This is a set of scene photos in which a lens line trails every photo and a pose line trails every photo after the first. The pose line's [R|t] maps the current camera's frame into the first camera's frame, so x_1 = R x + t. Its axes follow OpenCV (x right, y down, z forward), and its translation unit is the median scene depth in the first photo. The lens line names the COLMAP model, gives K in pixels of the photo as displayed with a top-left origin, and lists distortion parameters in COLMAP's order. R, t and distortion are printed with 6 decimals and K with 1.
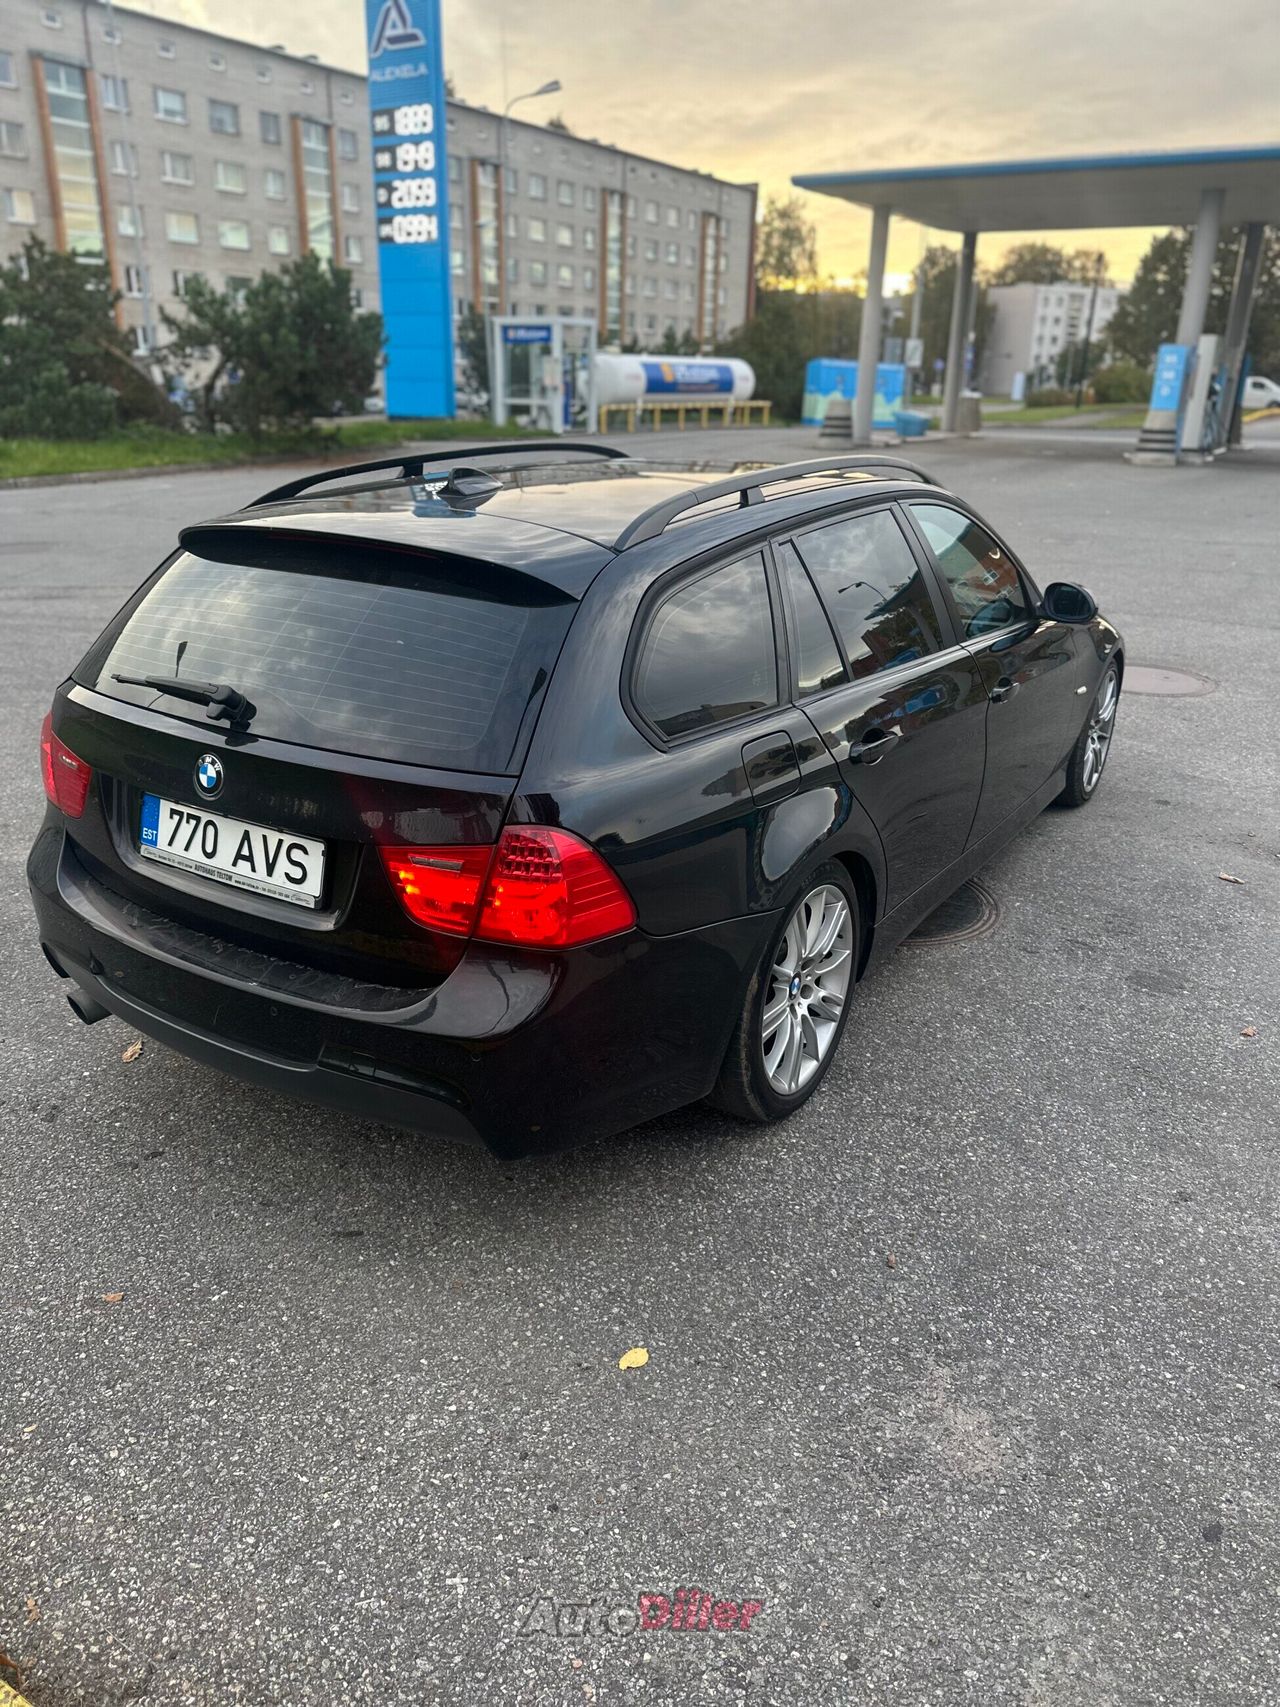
lens RADIAL K [[1227.0, 0, 640.0], [0, 1227.0, 853.5], [0, 0, 1]] dist [0.021632, -0.027160]
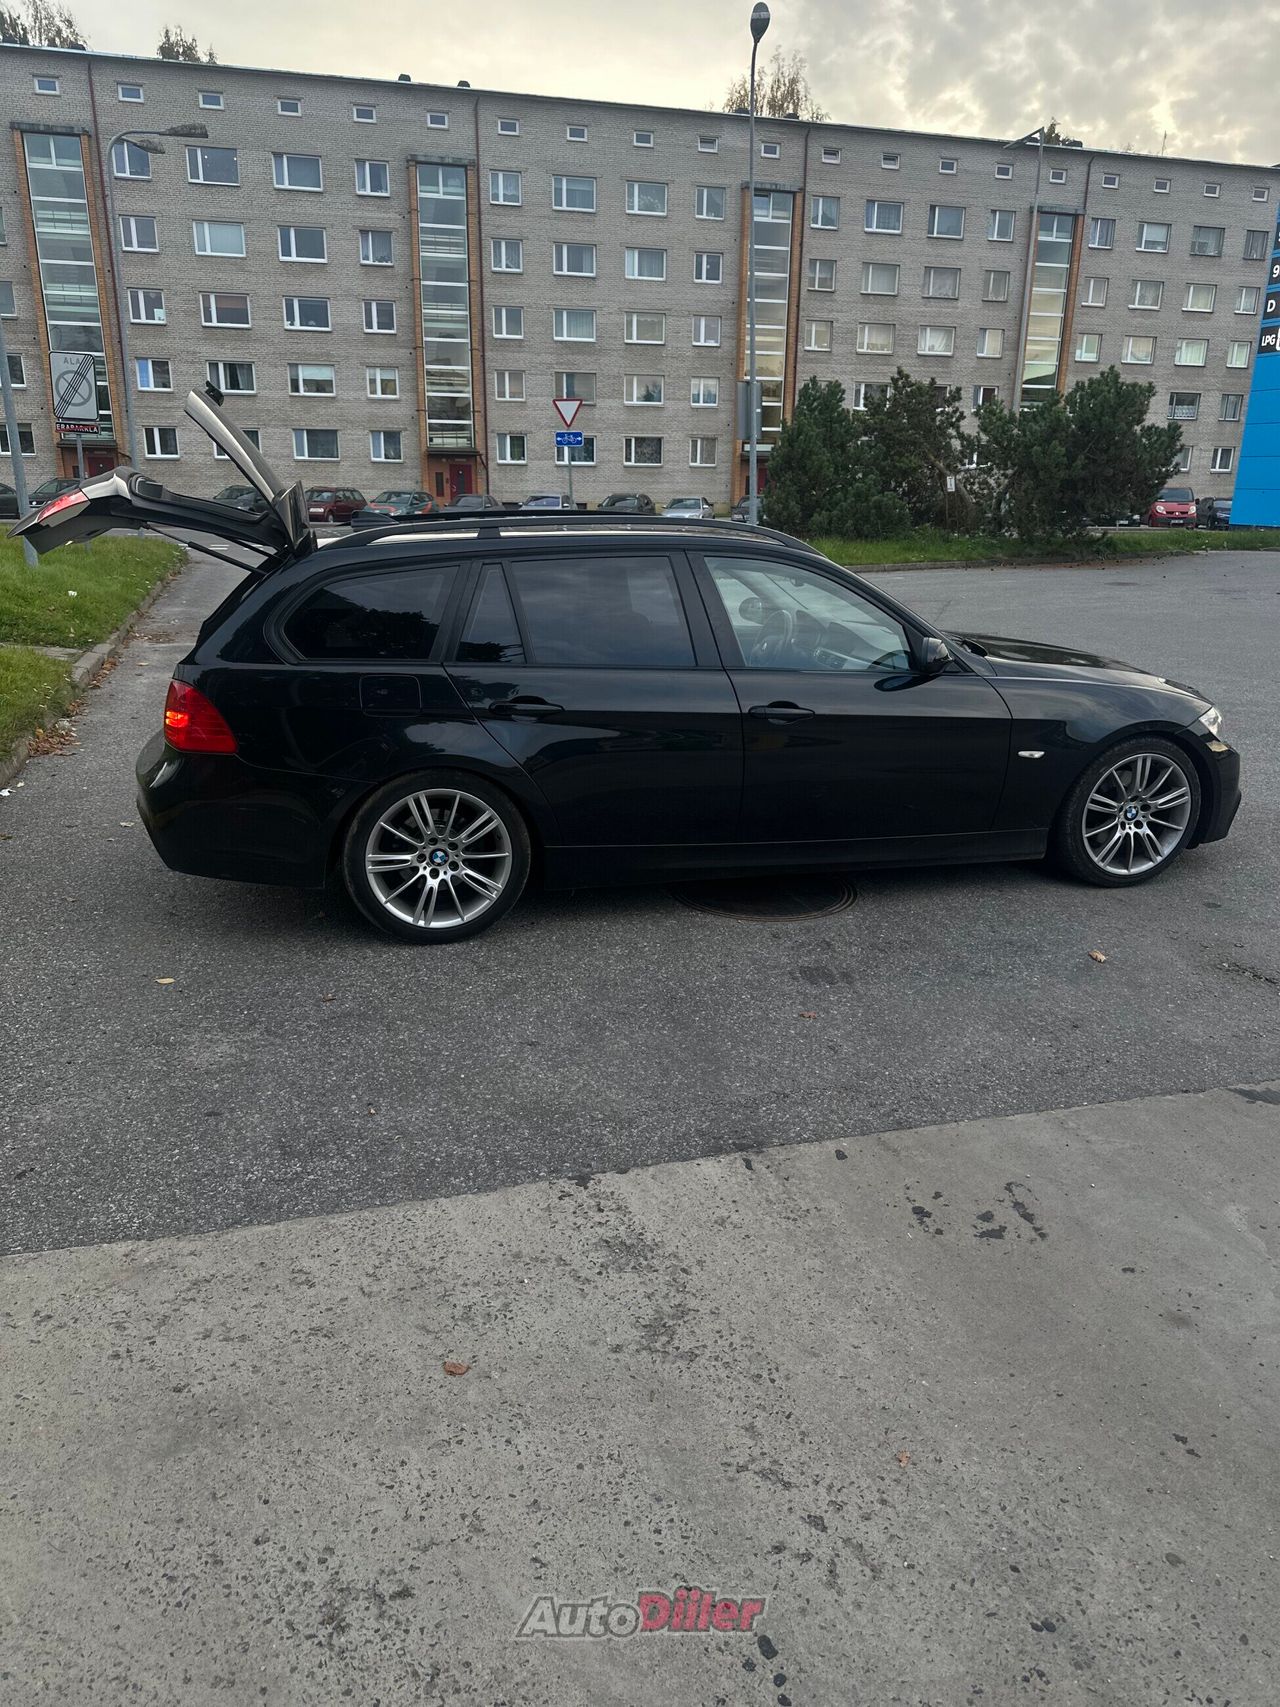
lens RADIAL K [[1210.2, 0, 640.0], [0, 1210.2, 853.5], [0, 0, 1]] dist [0.066419, -0.075675]
pose [[0.741535, 0.189695, -0.643539, 0.128929], [-0.241612, 0.970343, 0.007622, 0.003379], [0.625899, 0.149835, 0.765376, 0.002006]]
